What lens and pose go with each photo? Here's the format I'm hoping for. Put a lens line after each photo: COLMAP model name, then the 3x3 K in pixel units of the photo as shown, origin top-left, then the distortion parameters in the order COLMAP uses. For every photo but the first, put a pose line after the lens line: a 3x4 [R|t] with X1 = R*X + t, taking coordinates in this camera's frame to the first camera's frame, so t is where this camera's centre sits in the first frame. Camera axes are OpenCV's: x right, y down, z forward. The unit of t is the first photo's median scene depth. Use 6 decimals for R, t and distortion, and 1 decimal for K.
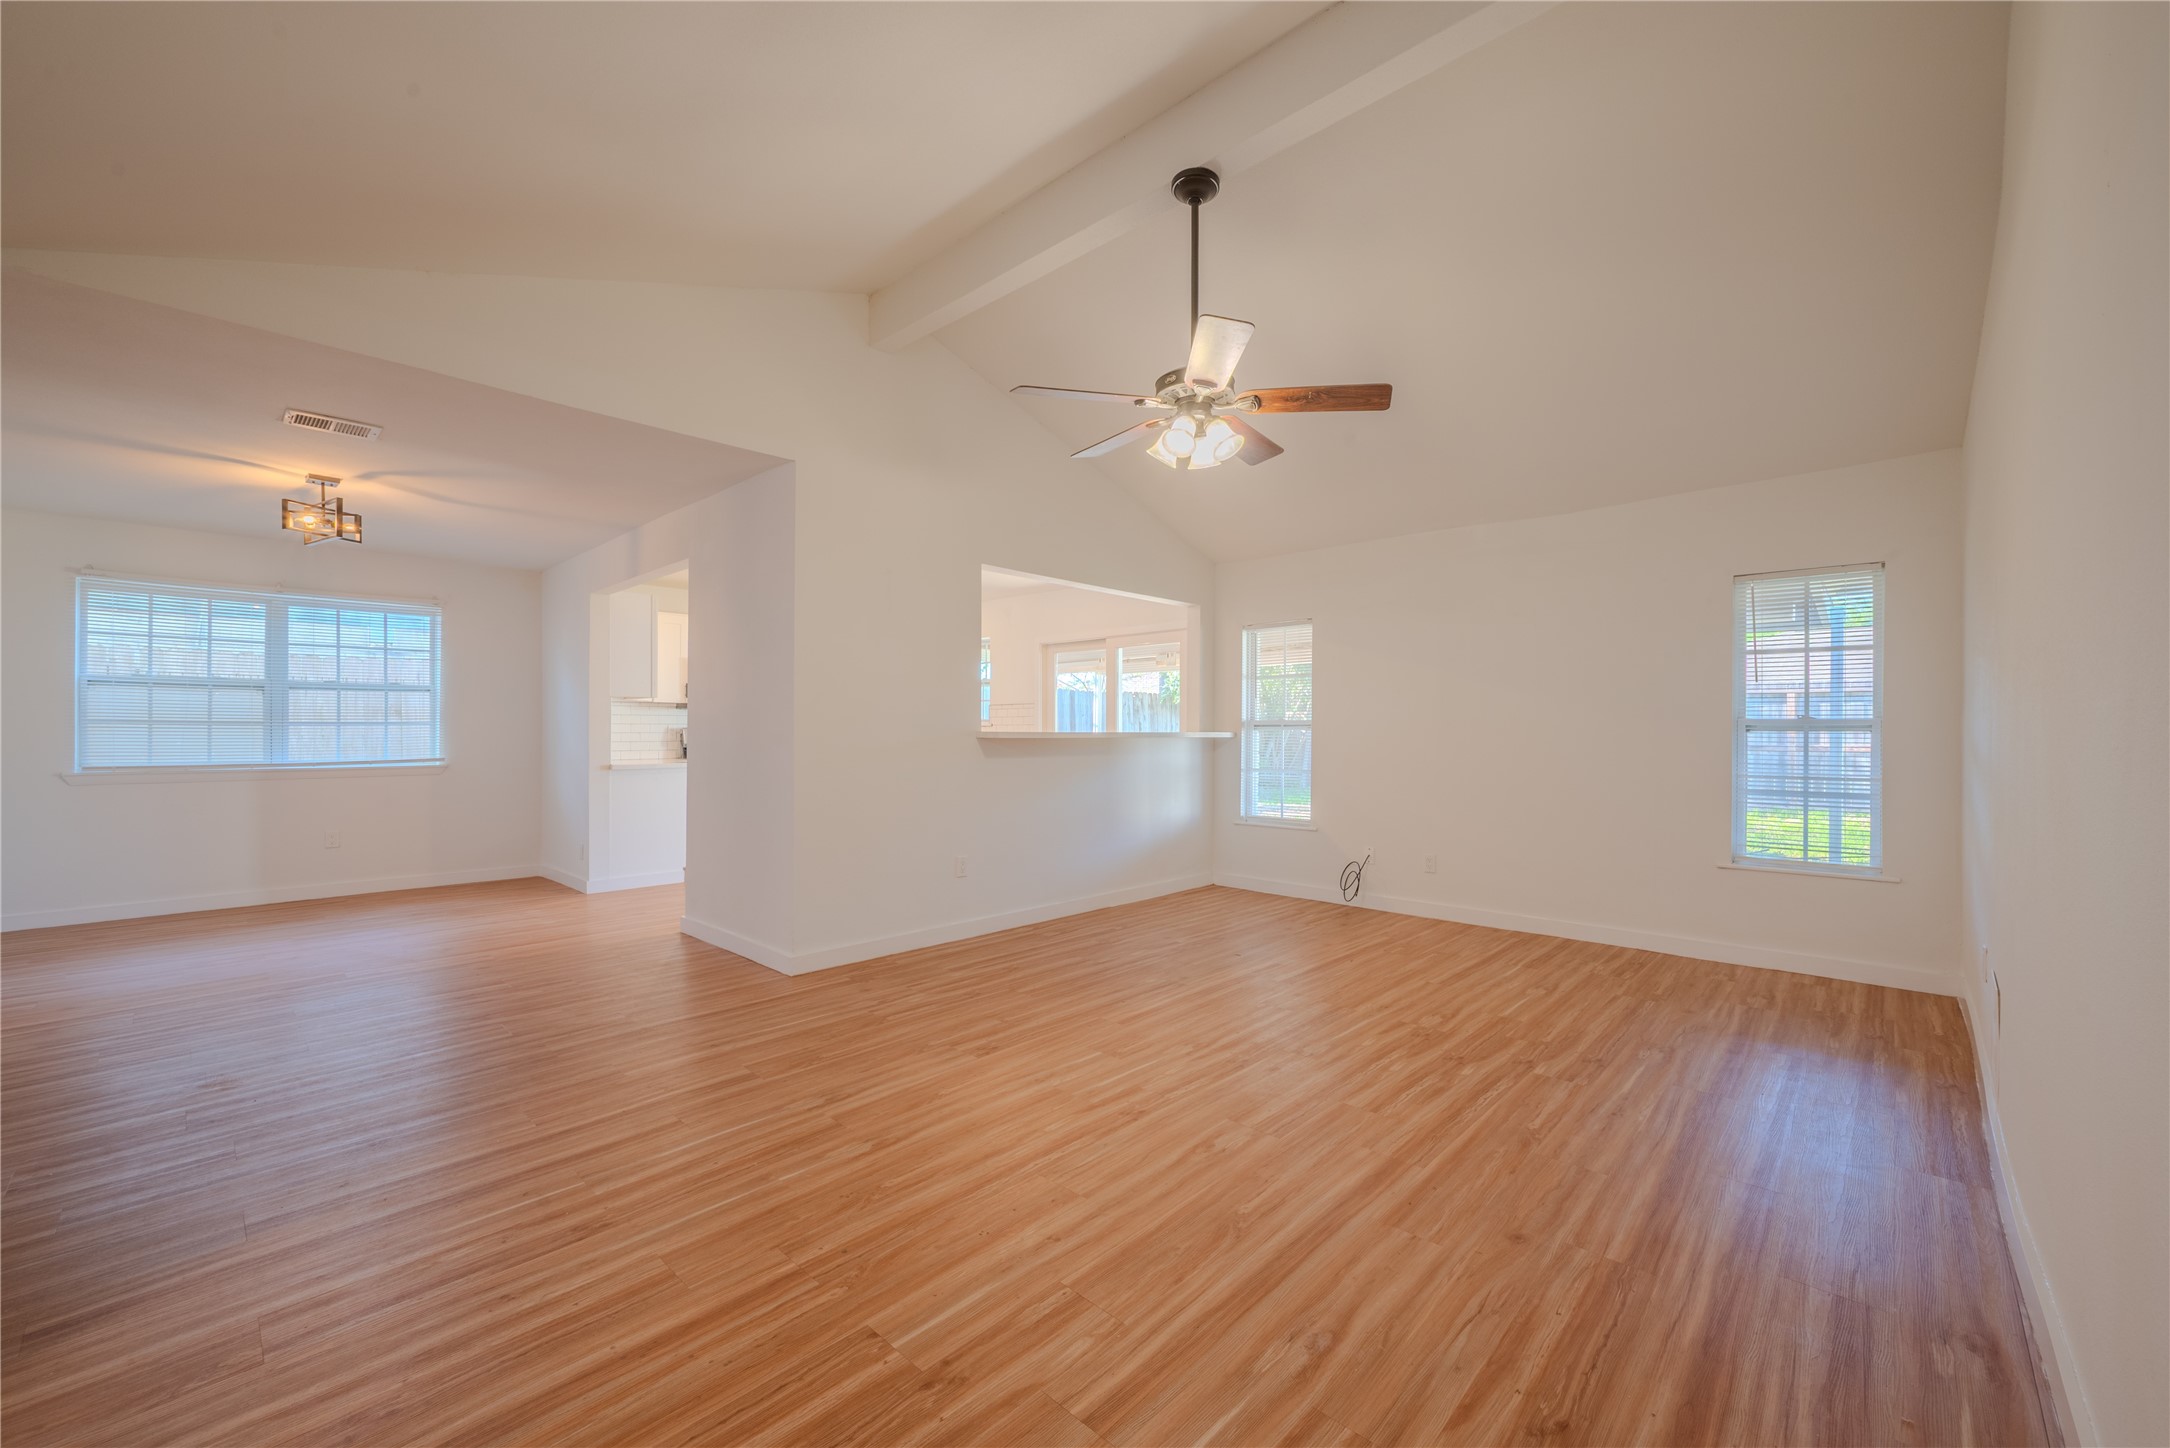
lens RADIAL K [[856.0, 0, 1073.6], [0, 856.0, 731.1], [0, 0, 1]] dist [0.009548, 0.000175]
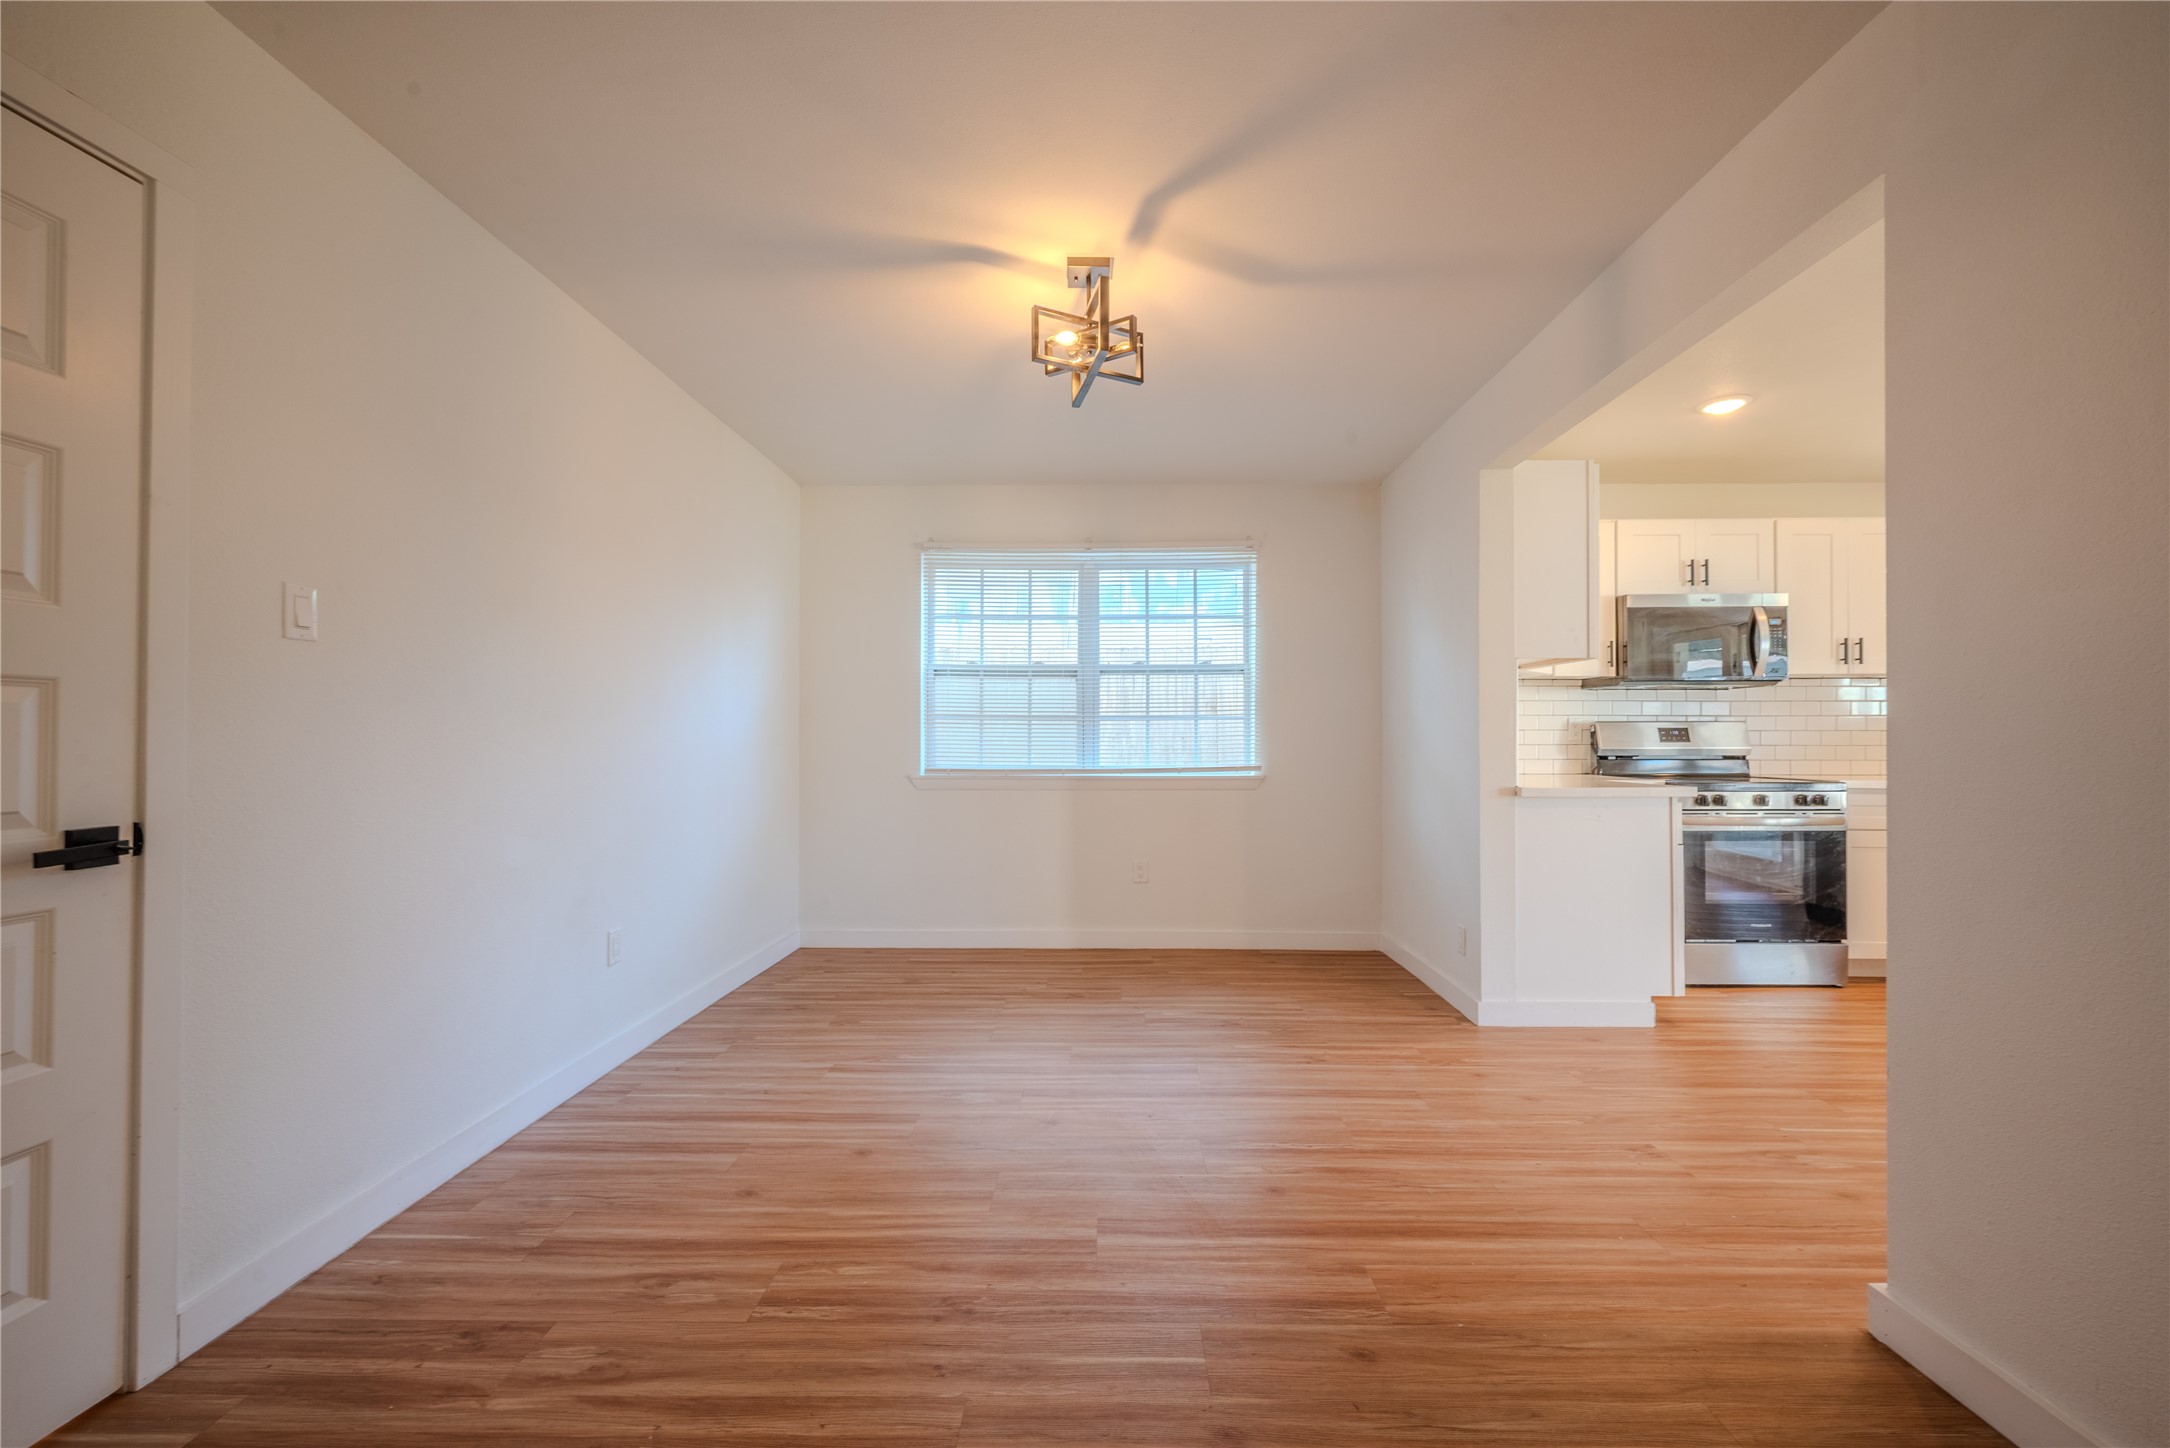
lens RADIAL K [[856.0, 0, 1091.0], [0, 856.0, 723.0], [0, 0, 1]] dist [0.009548, 0.000175]
pose [[0.683040, -0.010991, -0.730299, -0.344931], [0.001353, 0.999904, -0.013783, 0.006315], [0.730380, 0.008426, 0.682989, 0.461669]]
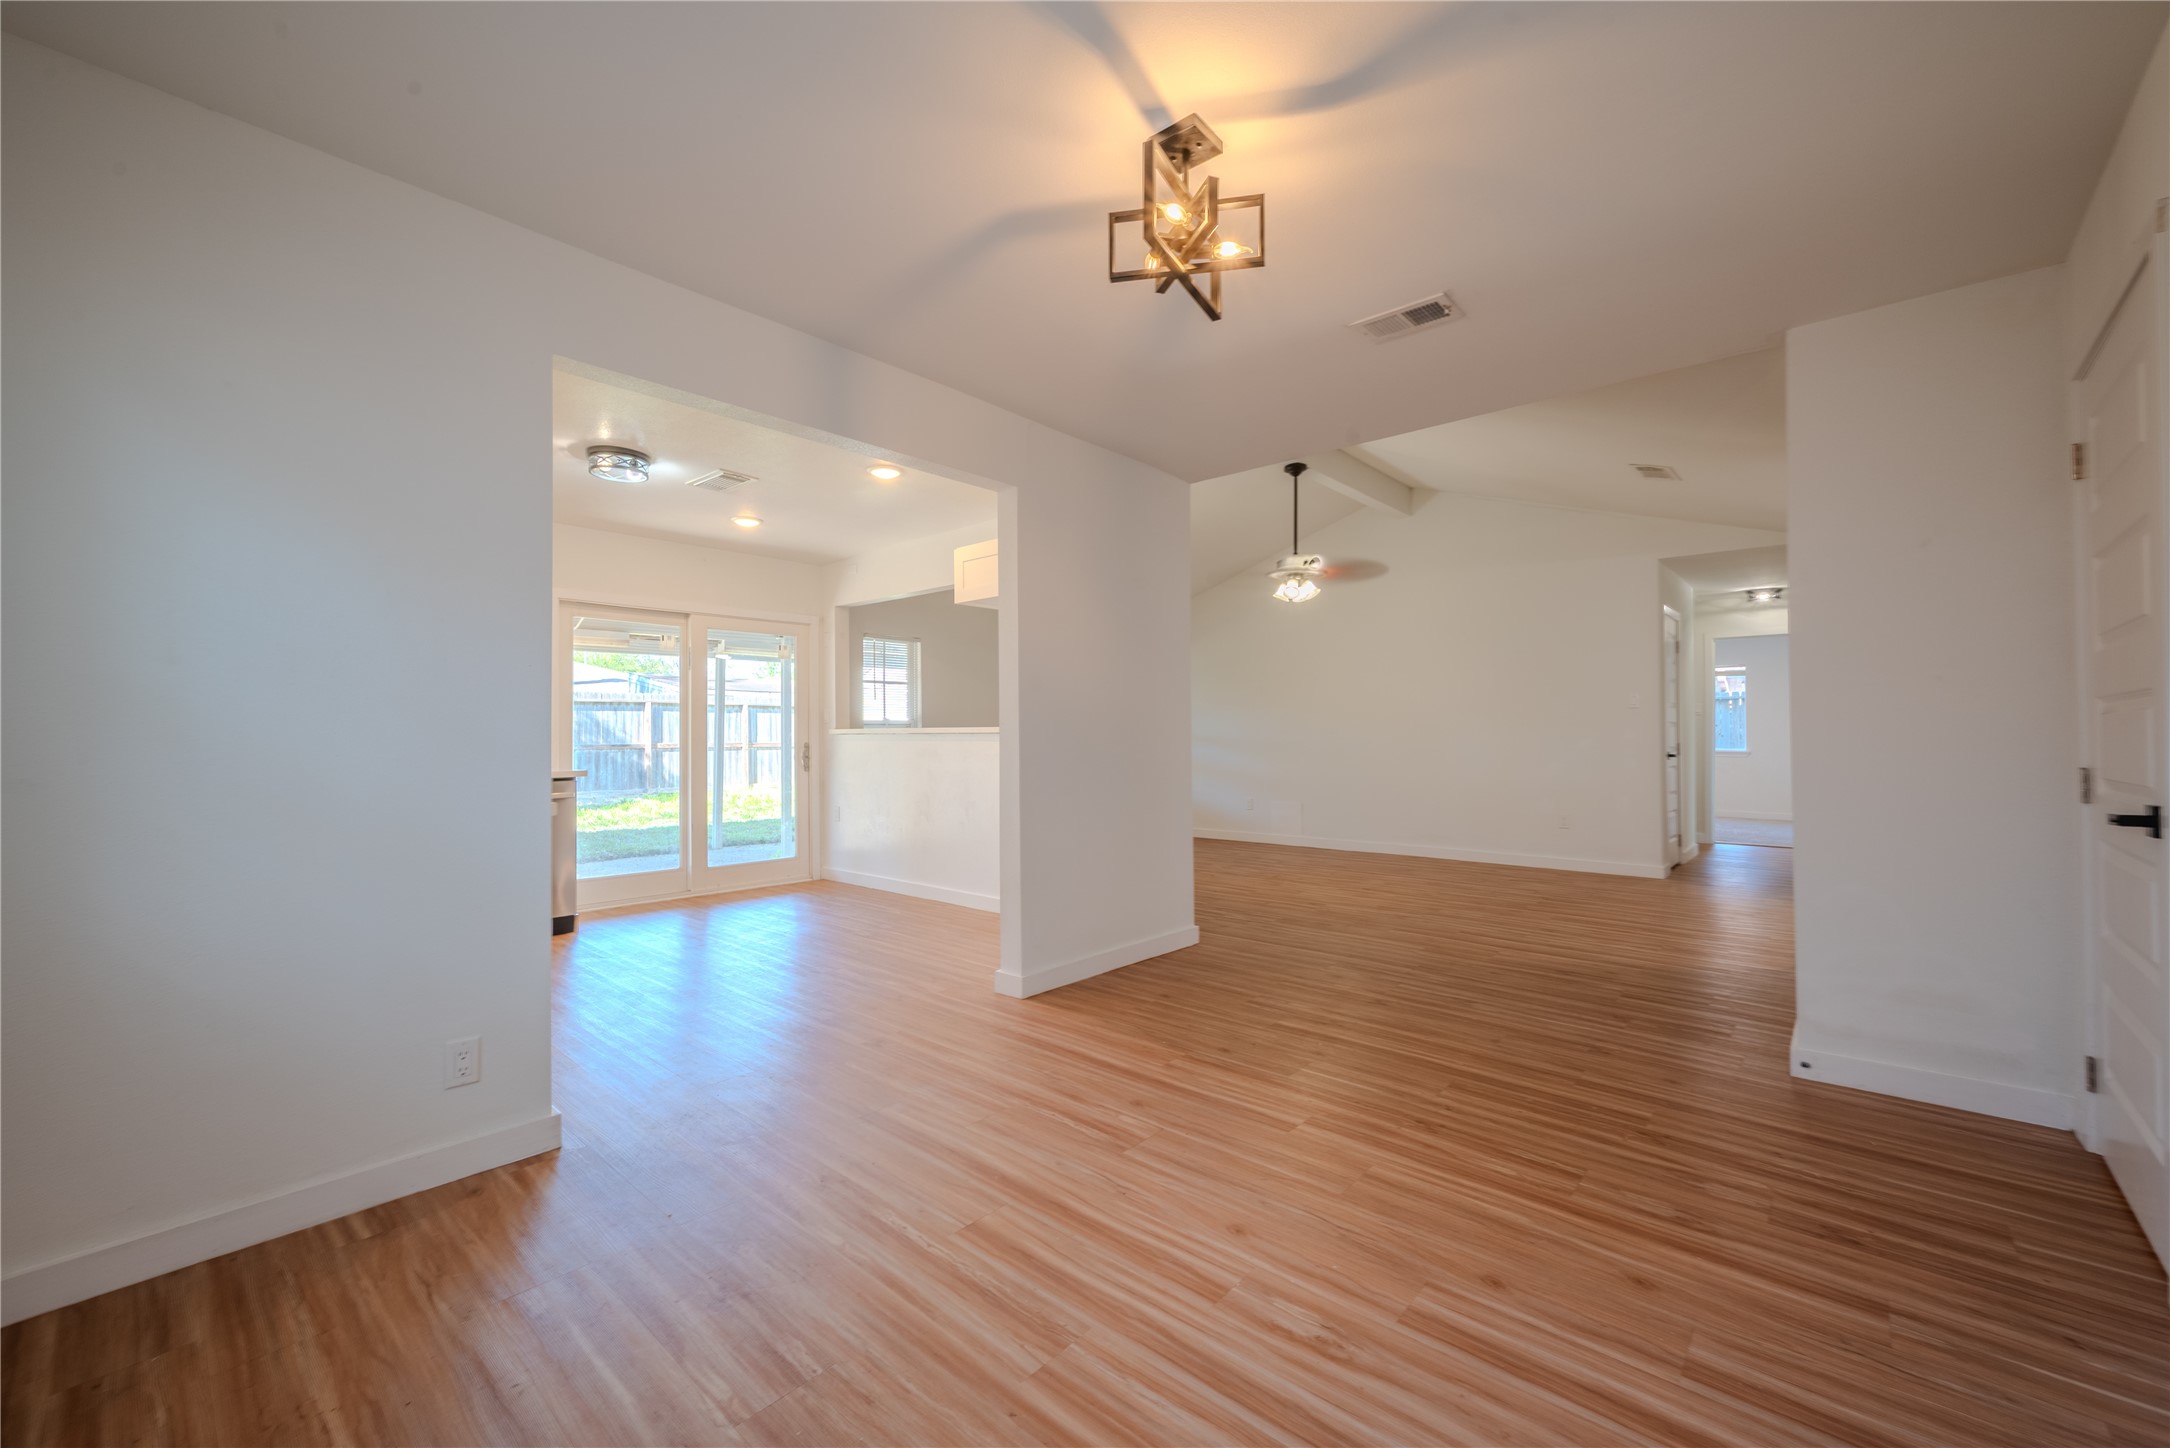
lens RADIAL K [[856.0, 0, 1093.9], [0, 856.0, 735.1], [0, 0, 1]] dist [0.009548, 0.000175]
pose [[-0.042609, -0.000628, 0.999092, -0.990159], [-0.000781, 1.000000, 0.000596, 0.006523], [-0.999092, -0.000755, -0.042610, 0.802563]]
